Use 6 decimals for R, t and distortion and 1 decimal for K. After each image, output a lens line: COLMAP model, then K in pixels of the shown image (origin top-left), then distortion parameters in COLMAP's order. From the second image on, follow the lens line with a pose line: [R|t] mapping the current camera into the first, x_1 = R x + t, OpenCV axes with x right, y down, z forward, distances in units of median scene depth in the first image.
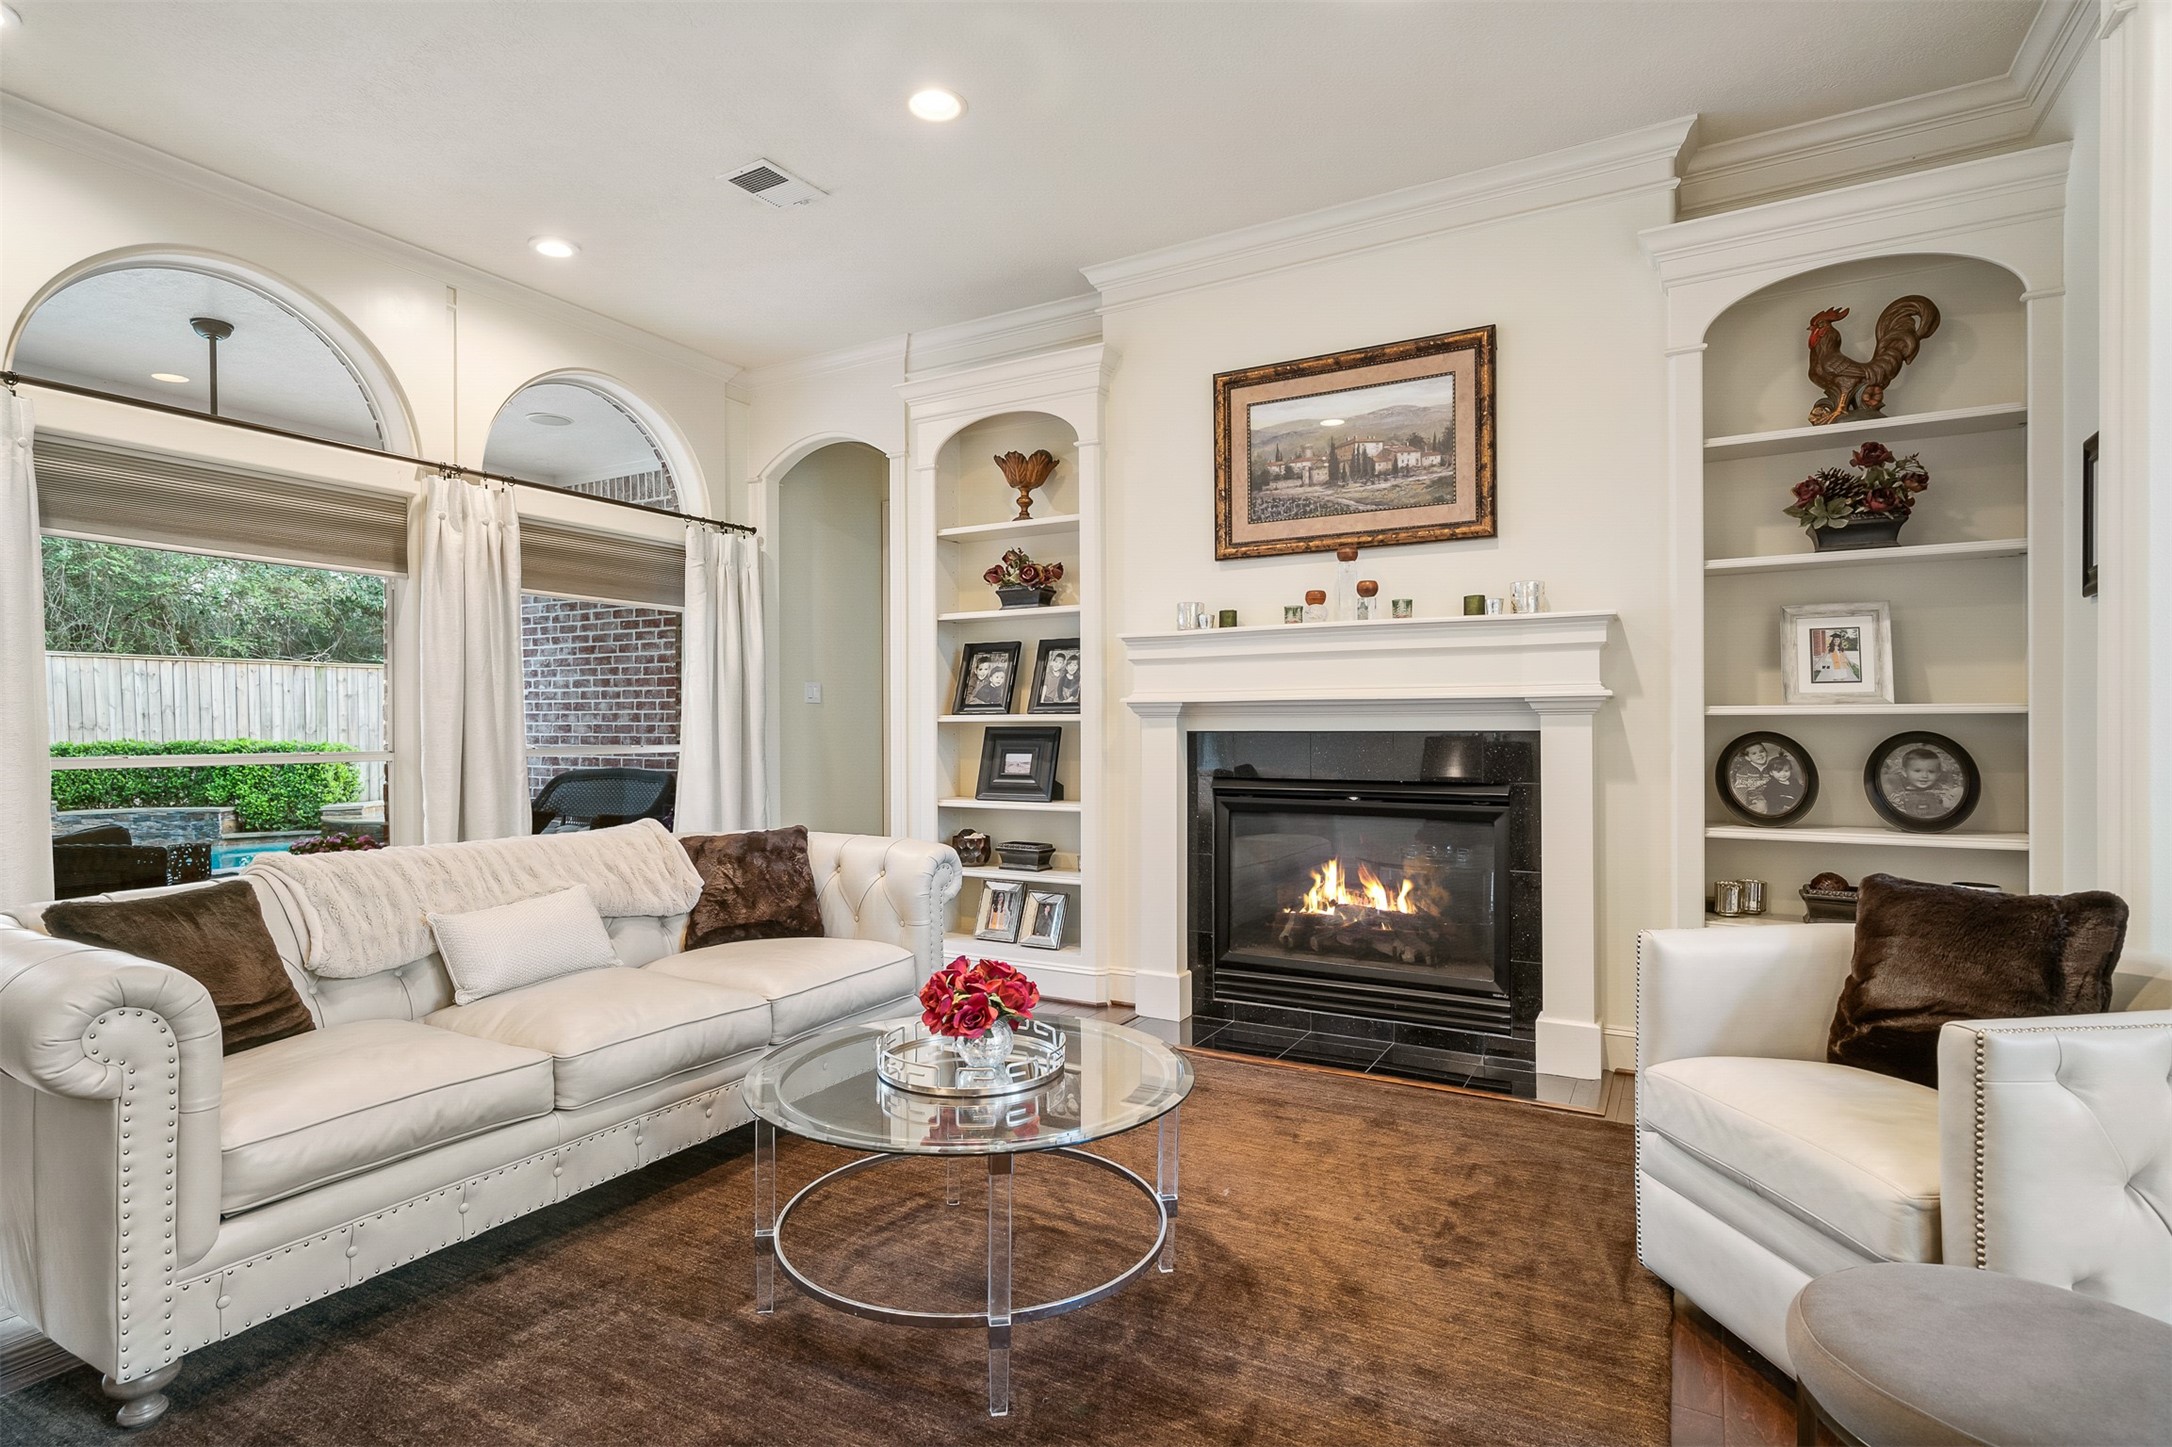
lens RADIAL K [[1081.2, 0, 1087.5], [0, 1081.2, 725.4], [0, 0, 1]] dist [0.000398, 0.000613]
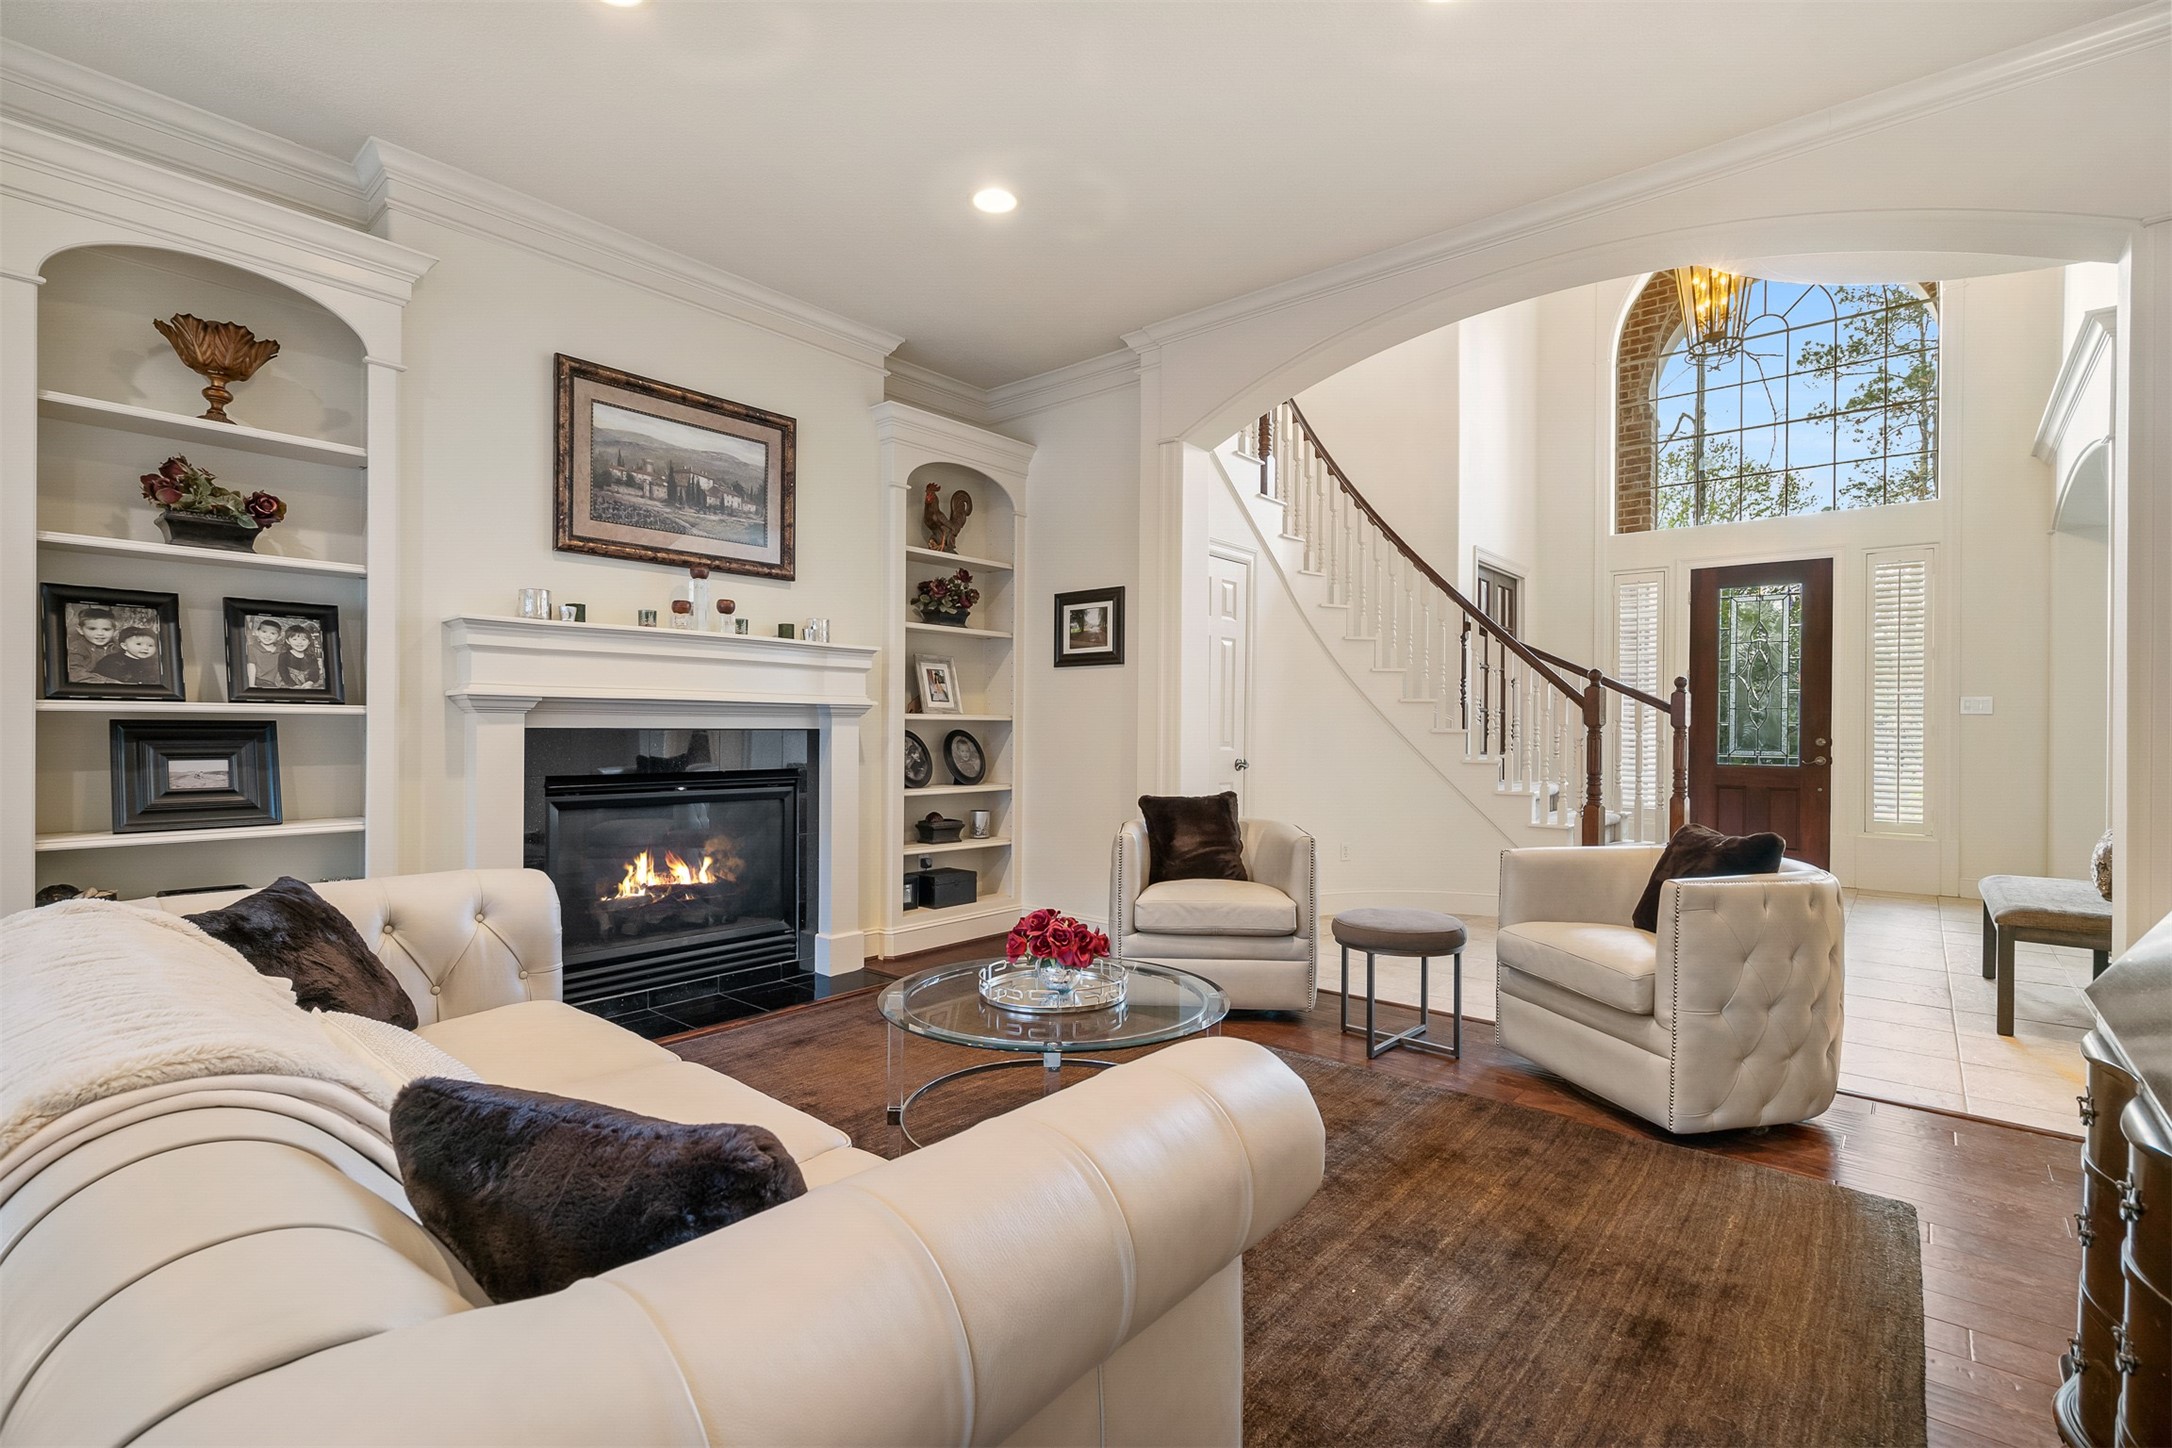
lens RADIAL K [[998.2, 0, 1079.3], [0, 998.2, 730.2], [0, 0, 1]] dist [0.001435, 0.001707]
pose [[0.193839, 0.001237, 0.981033, -0.674524], [-0.008119, 0.999967, 0.000343, 0.003337], [-0.981000, -0.008032, 0.193843, 0.386143]]
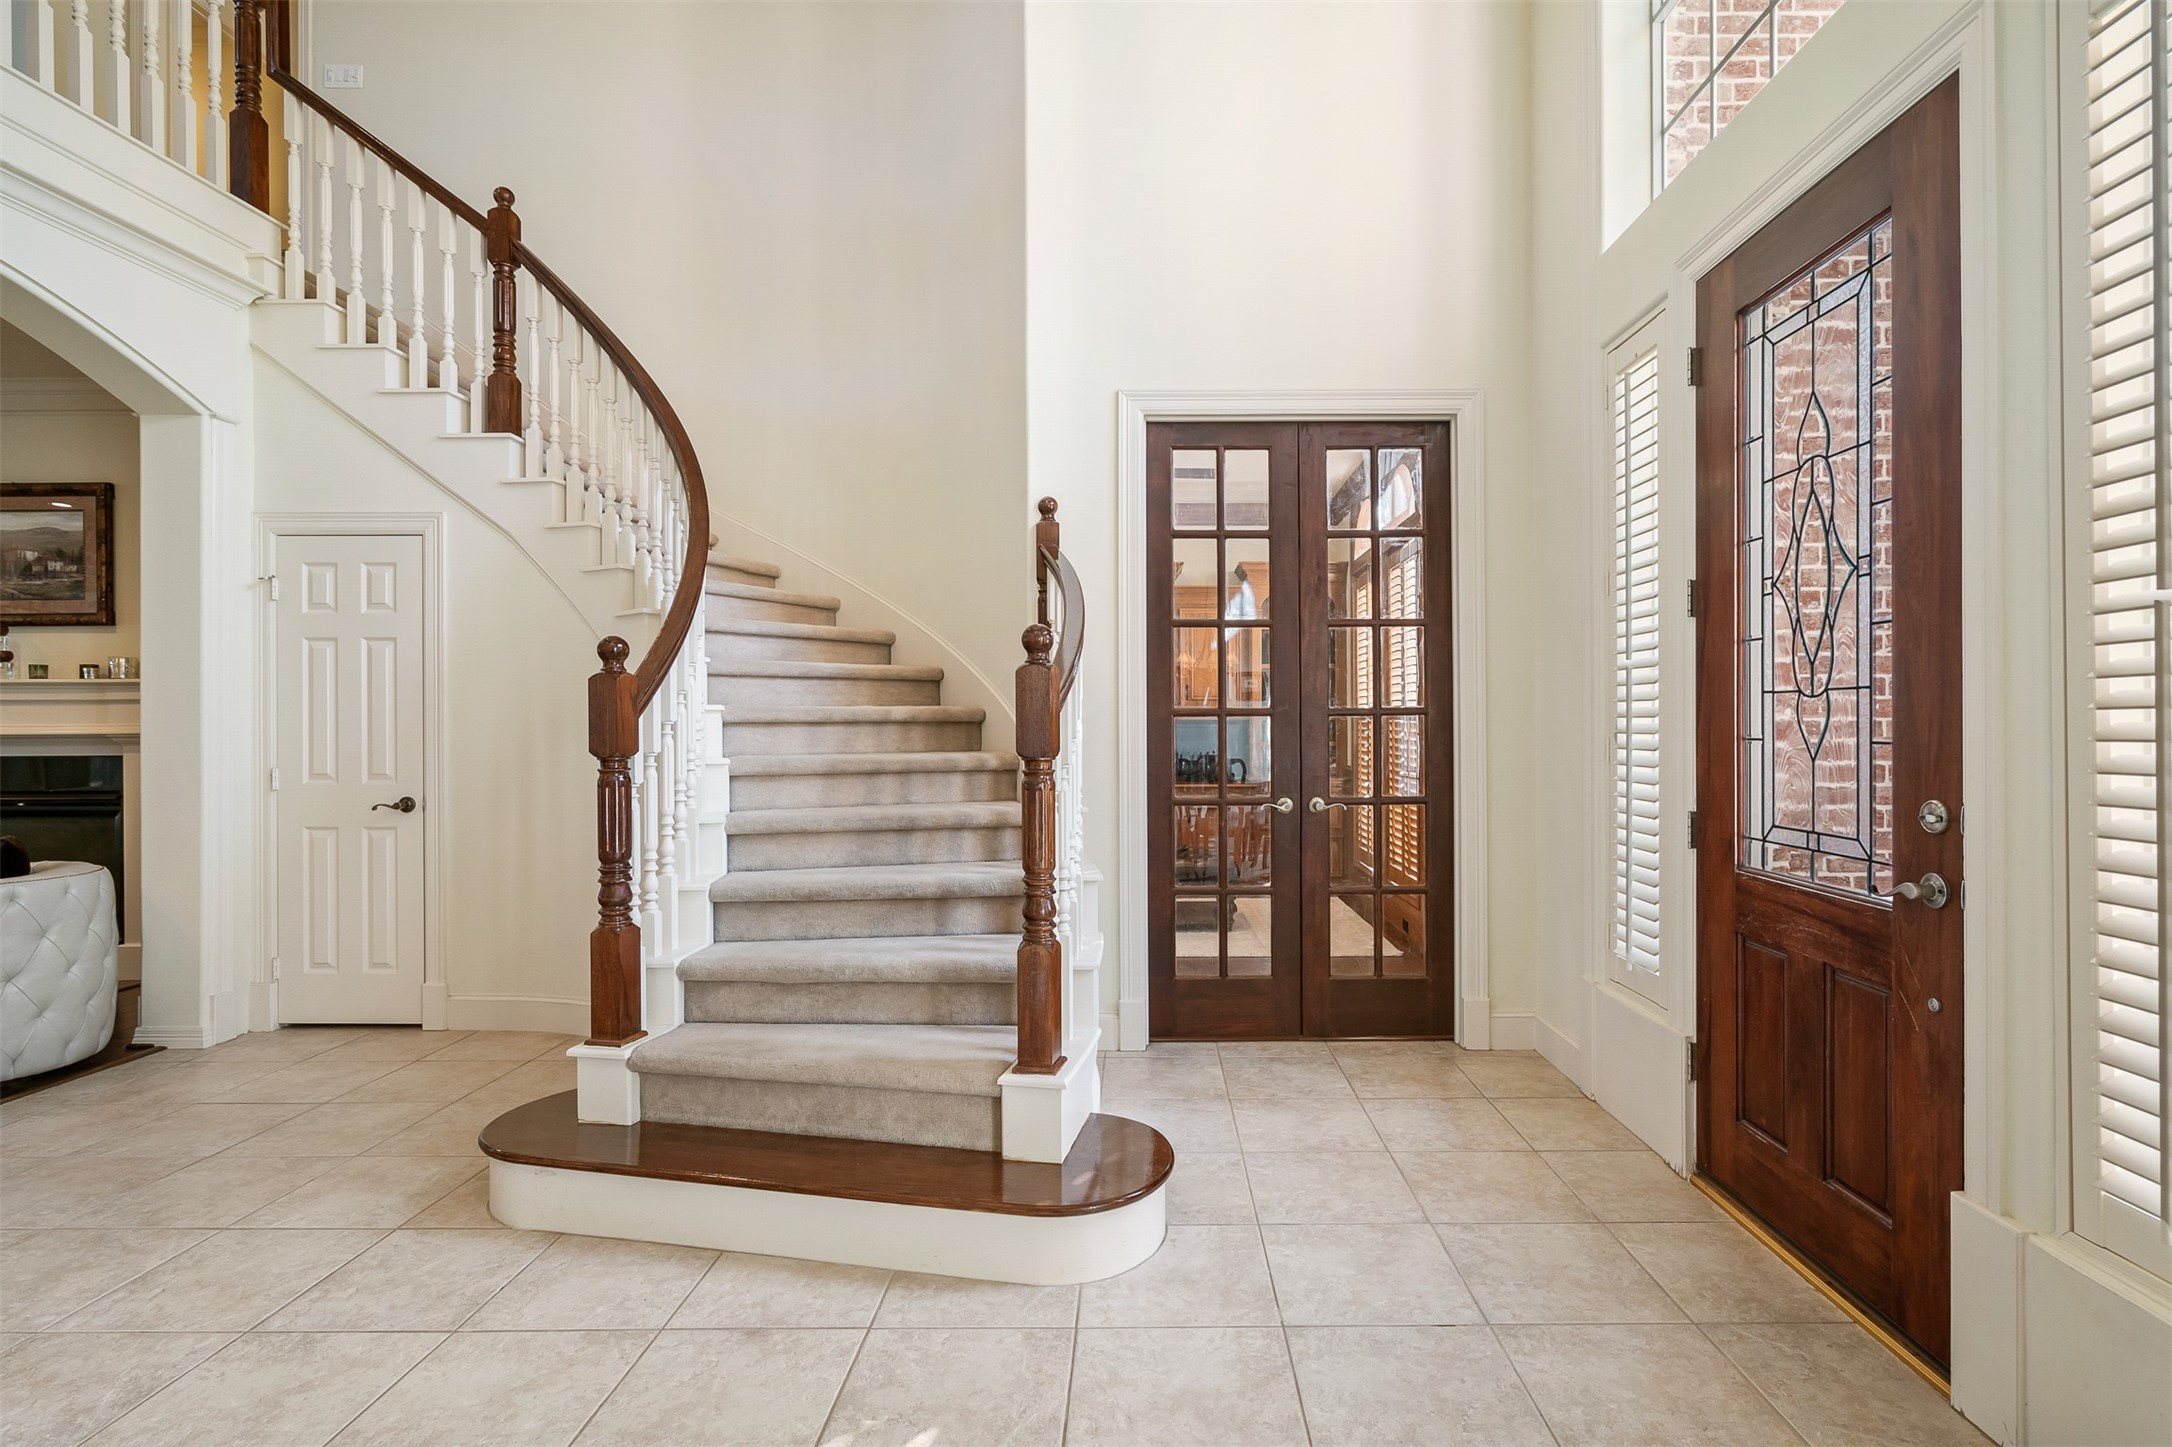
lens RADIAL K [[998.2, 0, 1147.6], [0, 998.2, 723.5], [0, 0, 1]] dist [0.001435, 0.001707]
pose [[0.868924, -0.002081, 0.494942, 0.848230], [0.003210, 0.999994, -0.001431, -0.029415], [-0.494936, 0.002832, 0.868925, -0.820322]]
